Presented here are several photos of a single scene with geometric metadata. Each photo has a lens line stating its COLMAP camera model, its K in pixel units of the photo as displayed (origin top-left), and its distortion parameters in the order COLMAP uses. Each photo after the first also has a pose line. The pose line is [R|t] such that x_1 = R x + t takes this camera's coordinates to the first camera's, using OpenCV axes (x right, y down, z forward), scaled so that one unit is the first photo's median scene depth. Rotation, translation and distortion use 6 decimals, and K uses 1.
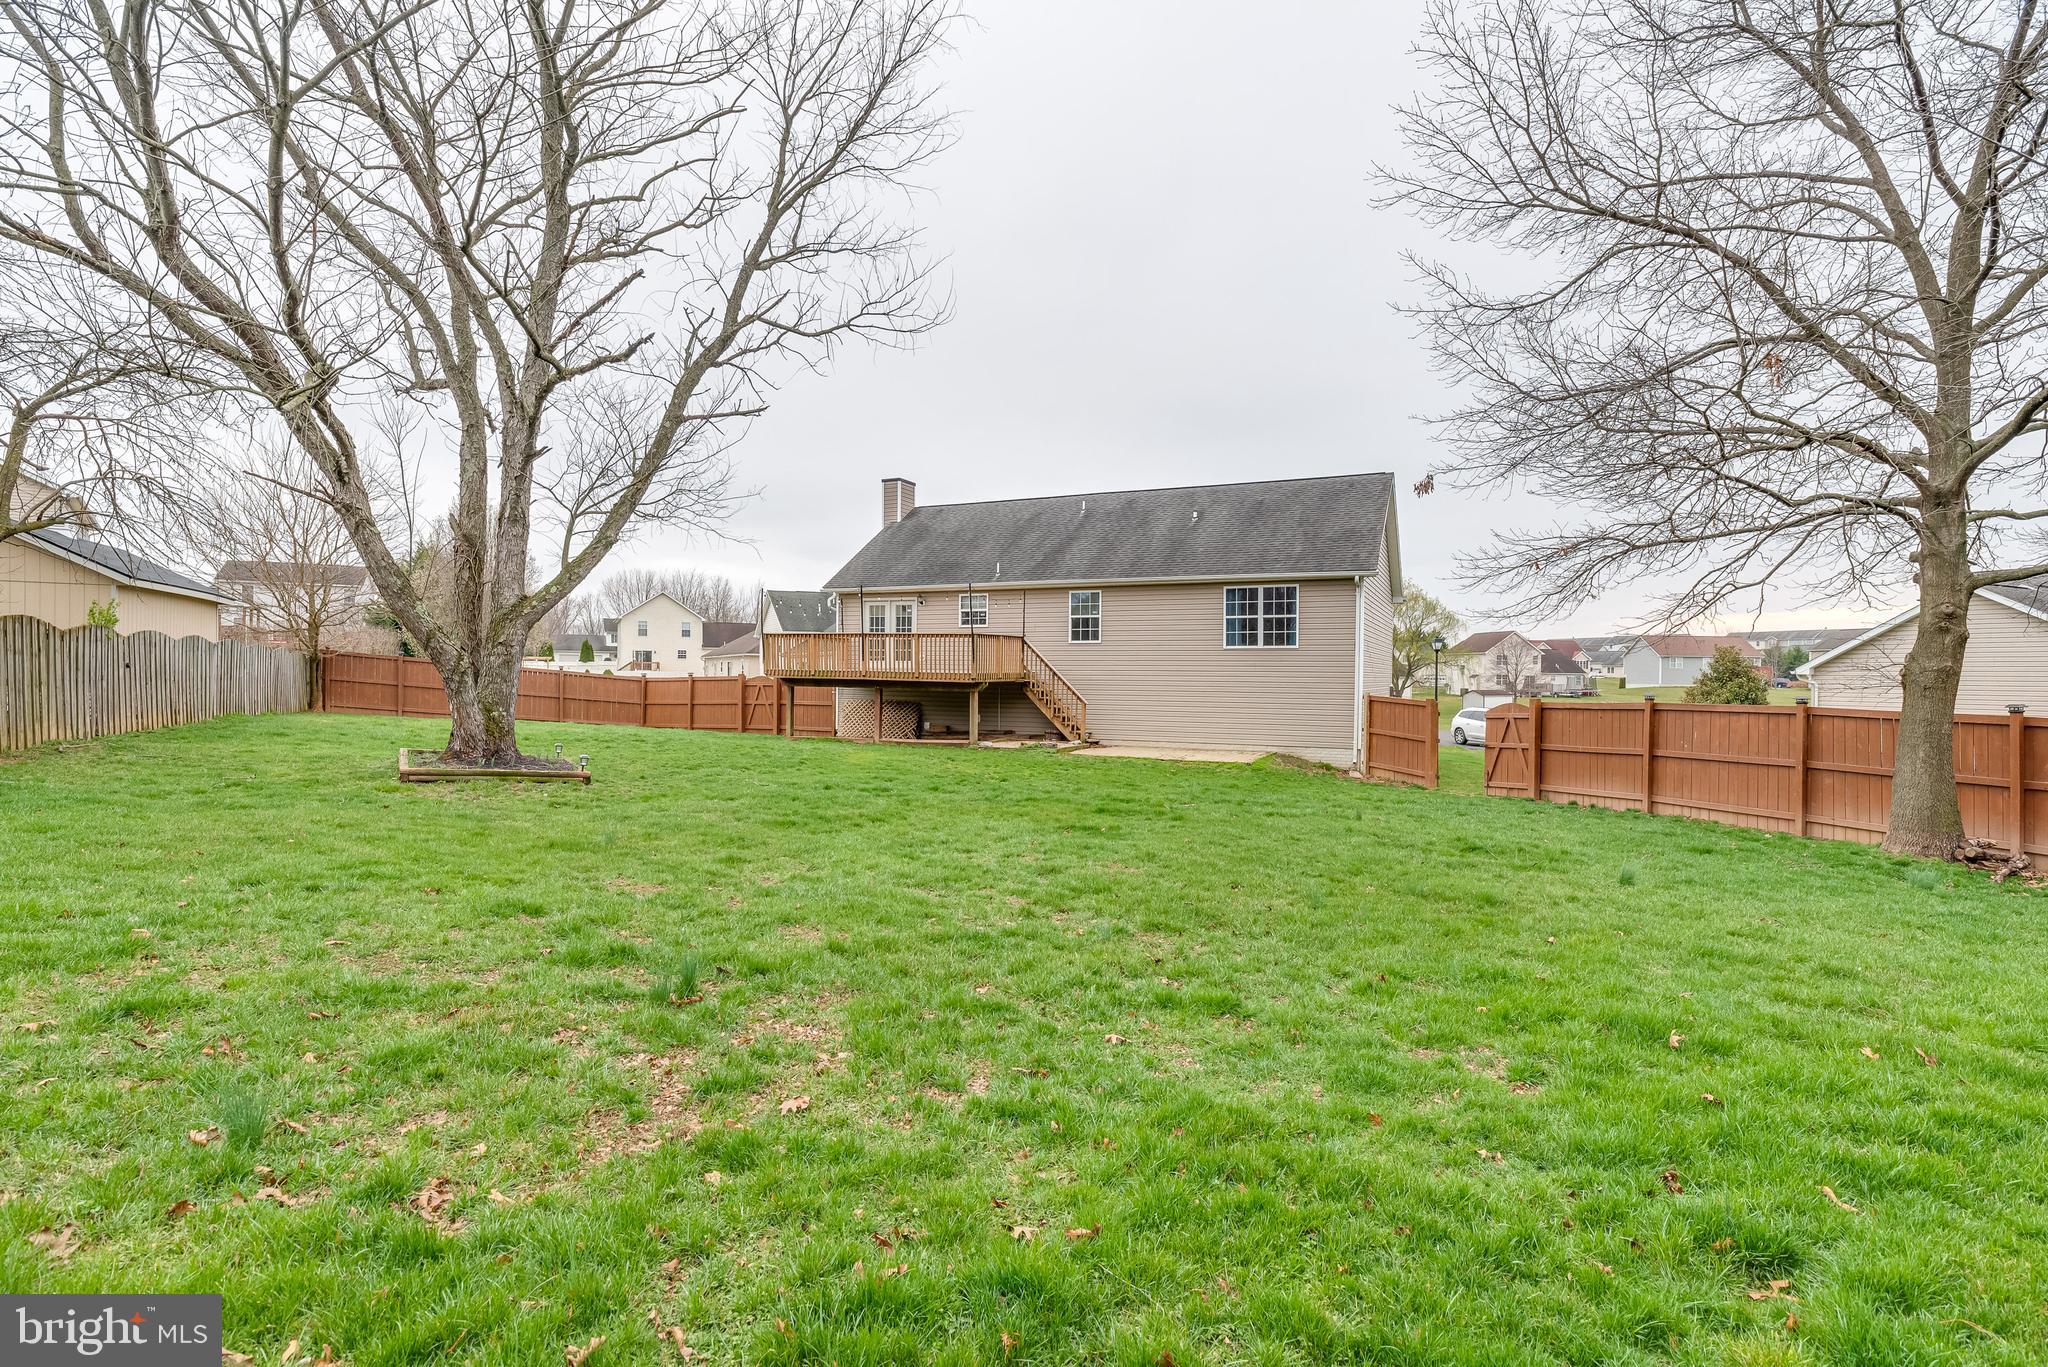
lens RADIAL K [[991.9, 0, 986.5], [0, 991.9, 677.0], [0, 0, 1]] dist [-0.001408, -0.001666]
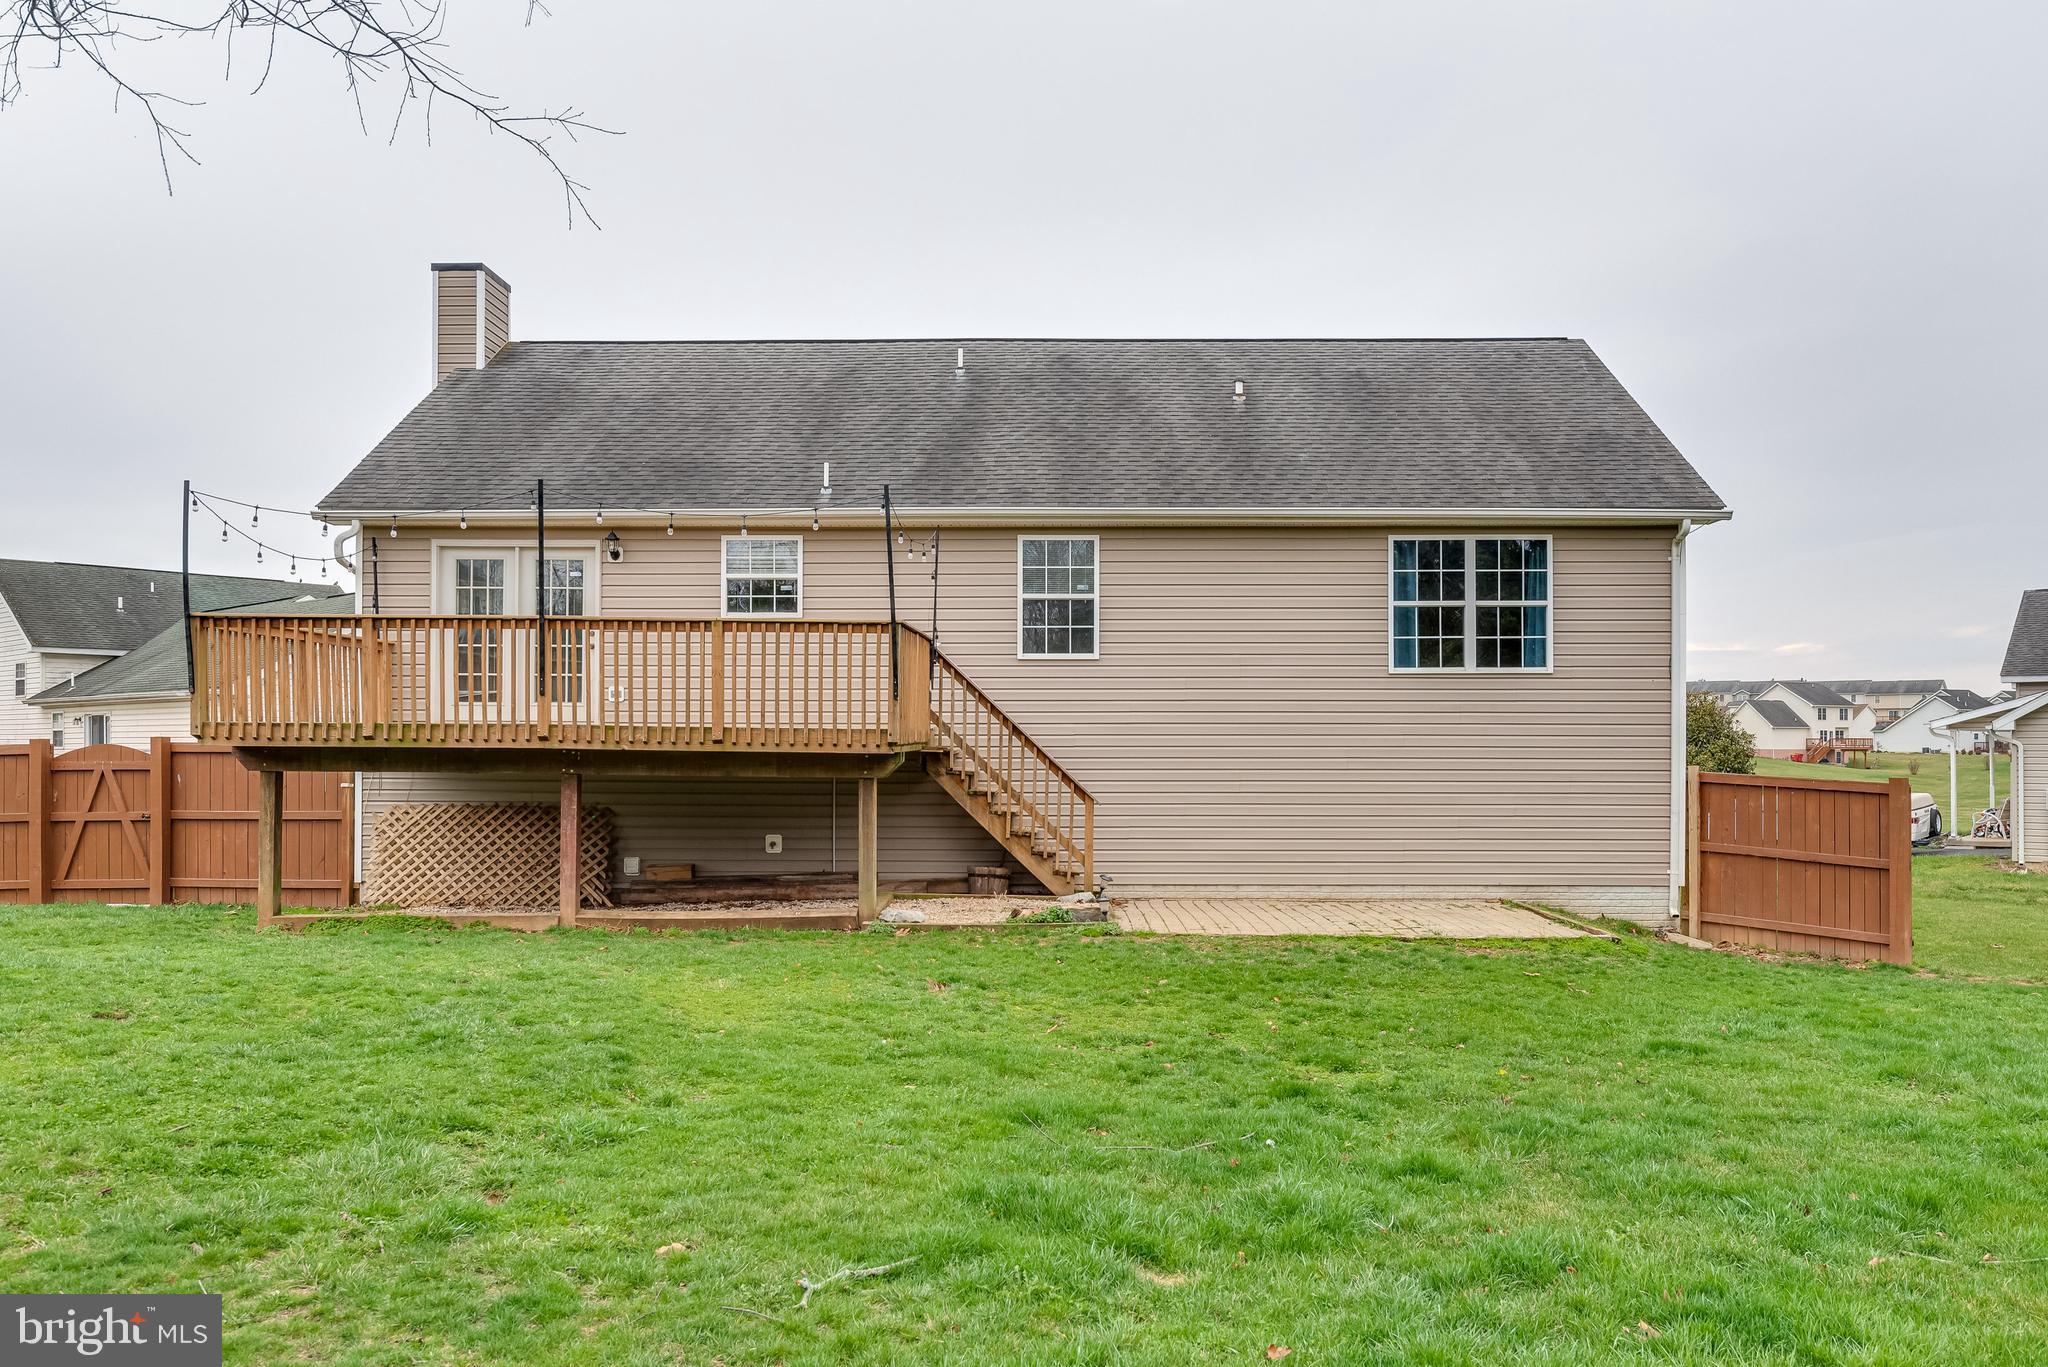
lens RADIAL K [[1549.3, 0, 1090.3], [0, 1549.3, 732.6], [0, 0, 1]] dist [-0.004997, -0.000790]
pose [[0.904766, -0.004210, 0.425887, -0.172378], [0.007846, 0.999946, -0.006783, 0.001855], [-0.425836, 0.009479, 0.904751, 0.399098]]
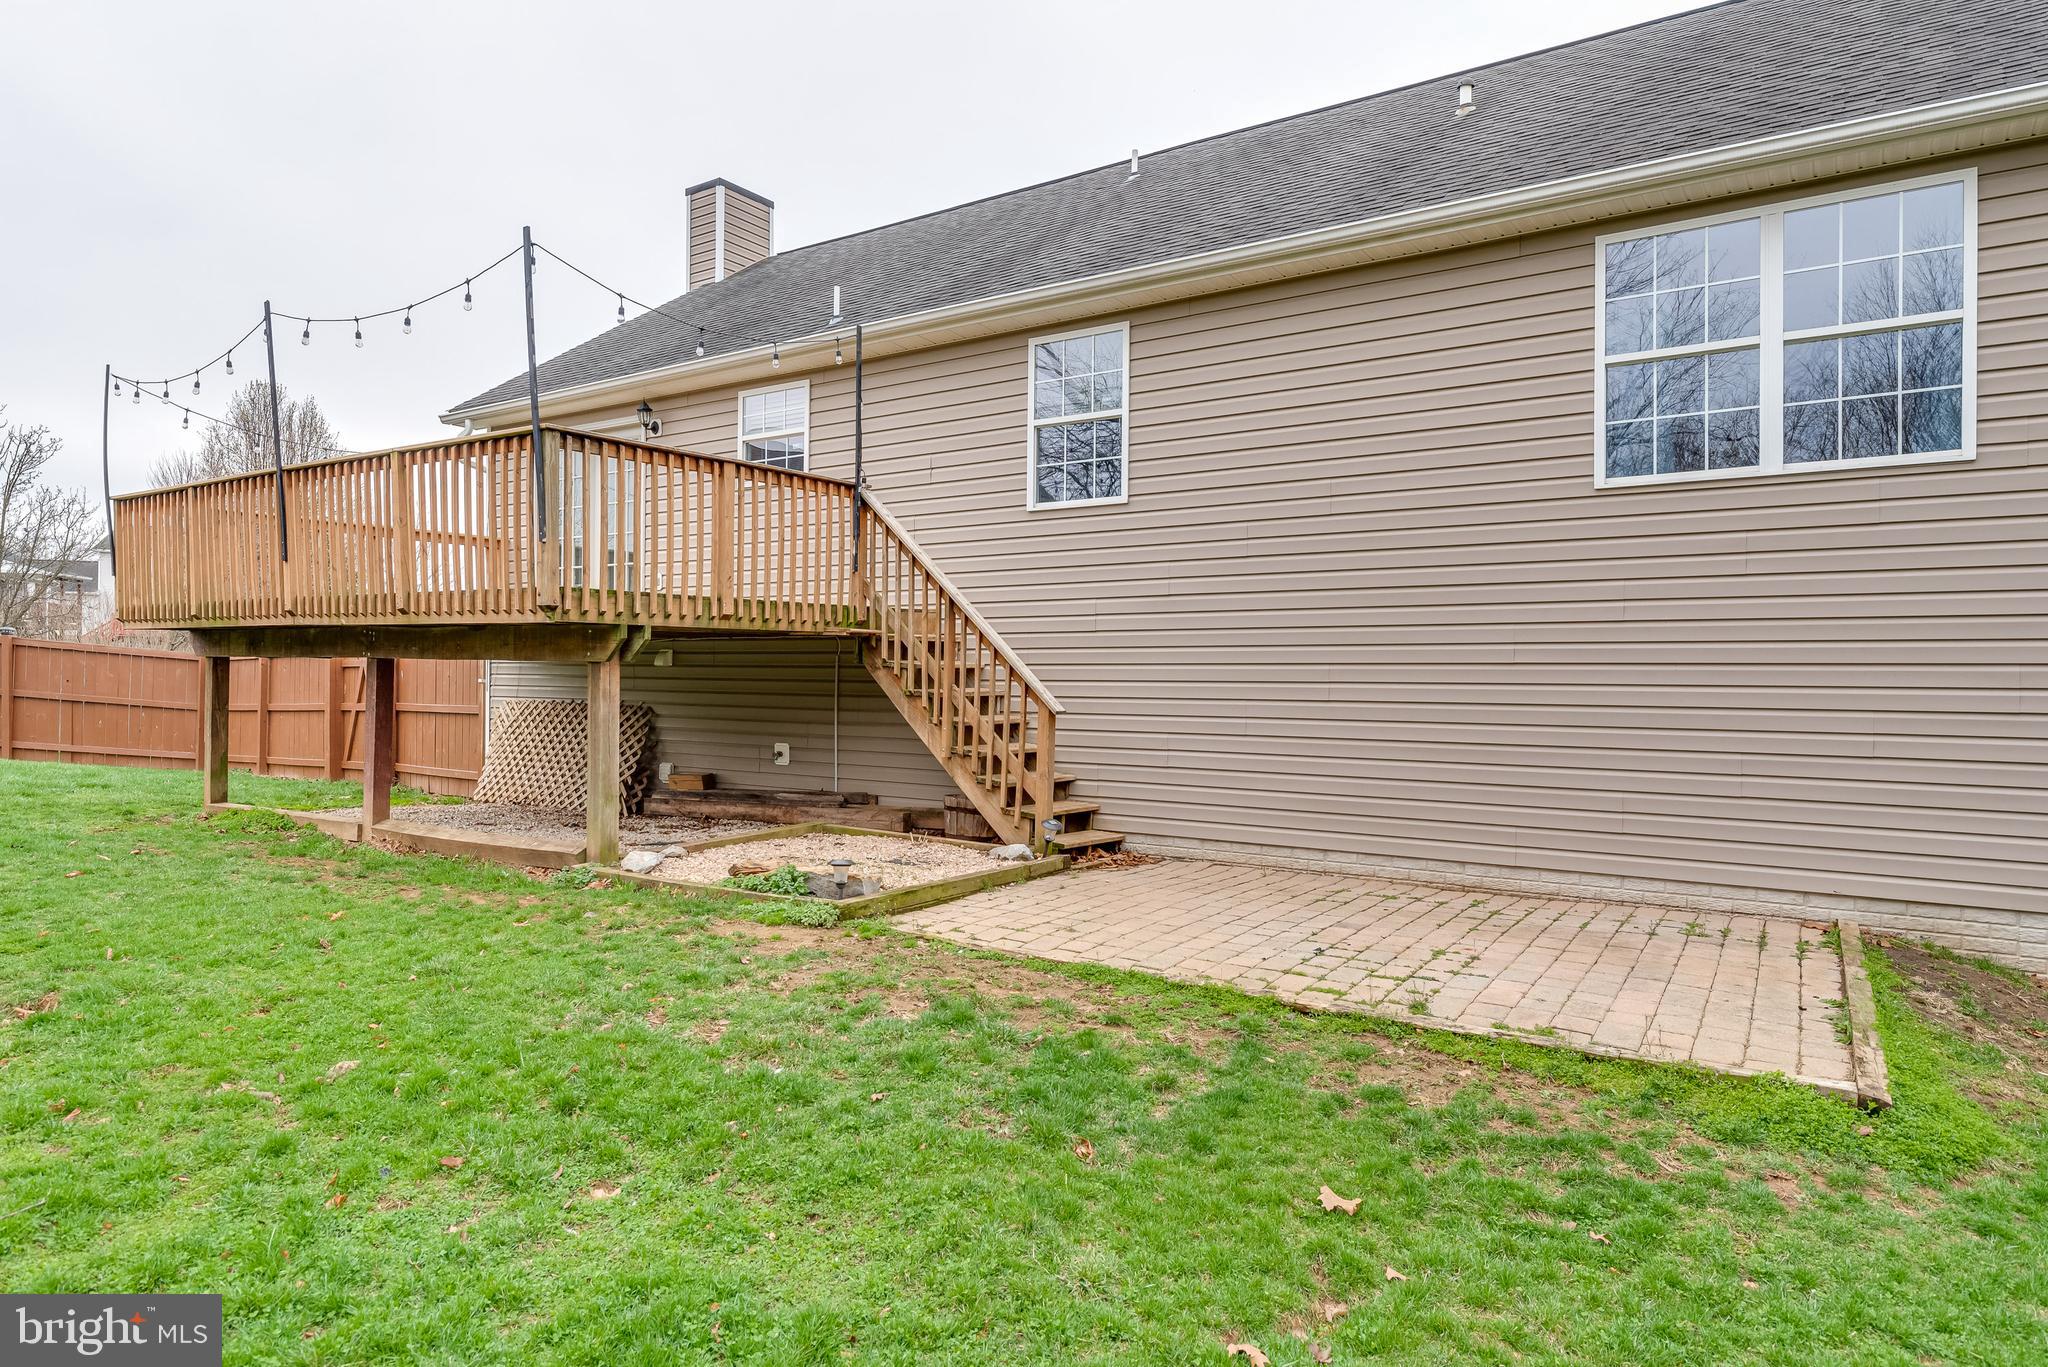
lens RADIAL K [[1271.5, 0, 939.8], [0, 1271.5, 669.0], [0, 0, 1]] dist [0.008277, 0.000169]
pose [[0.985241, -0.001772, -0.171164, 0.125296], [-0.000080, 0.999942, -0.010813, 0.018714], [0.171173, 0.010668, 0.985183, 0.623003]]
